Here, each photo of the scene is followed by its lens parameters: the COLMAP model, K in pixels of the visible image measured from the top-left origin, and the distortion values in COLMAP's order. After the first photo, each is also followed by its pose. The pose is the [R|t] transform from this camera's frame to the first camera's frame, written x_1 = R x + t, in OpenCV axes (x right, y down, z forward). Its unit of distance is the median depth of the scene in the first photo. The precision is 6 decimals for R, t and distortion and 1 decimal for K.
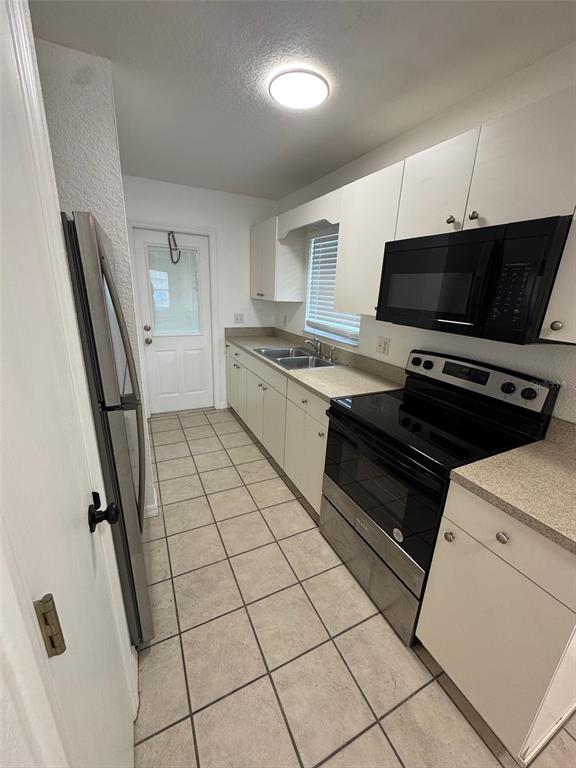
lens RADIAL K [[307.3, 0, 288.2], [0, 307.3, 384.1], [0, 0, 1]] dist [0.001981, -0.000875]
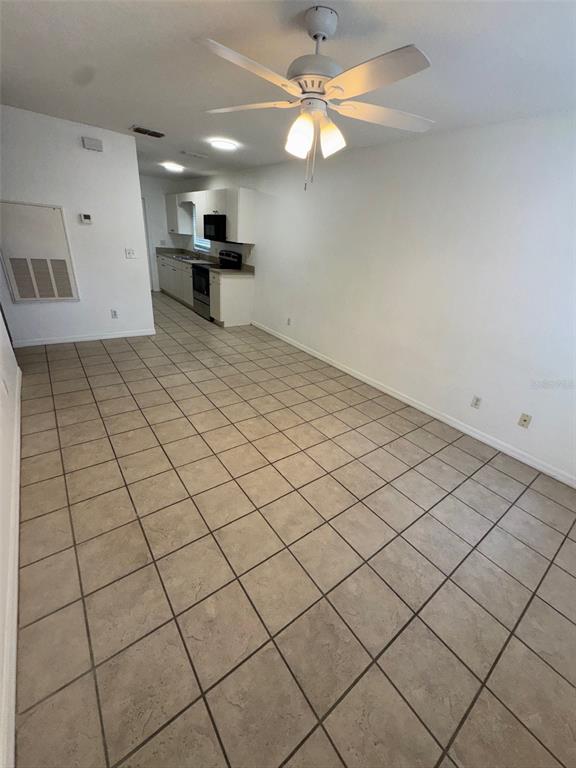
lens RADIAL K [[307.3, 0, 288.2], [0, 307.3, 382.3], [0, 0, 1]] dist [0.001981, -0.000875]
pose [[0.981557, -0.042159, 0.186466, 0.255376], [0.012591, 0.987520, 0.156992, 0.422695], [-0.190757, -0.151749, 0.969837, -1.377100]]
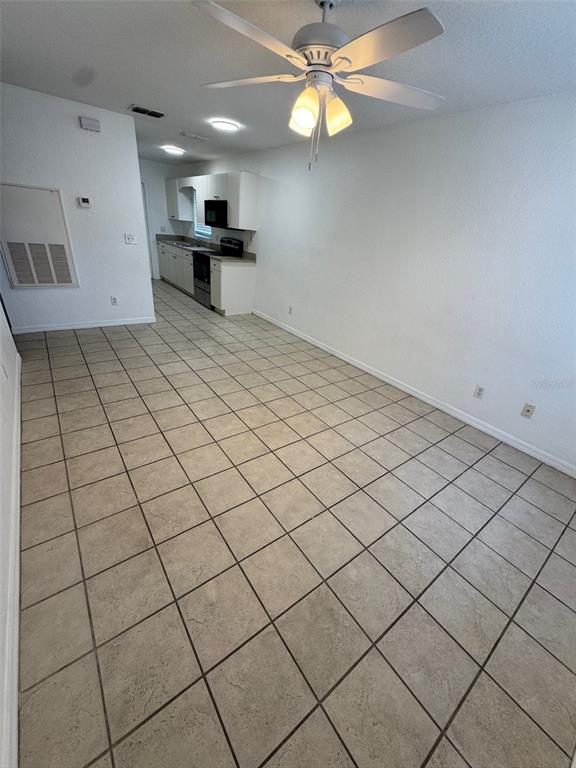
lens RADIAL K [[307.3, 0, 288.1], [0, 307.3, 383.0], [0, 0, 1]] dist [0.001981, -0.000875]
pose [[0.982432, -0.039680, 0.182353, 0.254867], [0.004637, 0.982023, 0.188702, 0.428417], [-0.186563, -0.184542, 0.964955, -1.372502]]
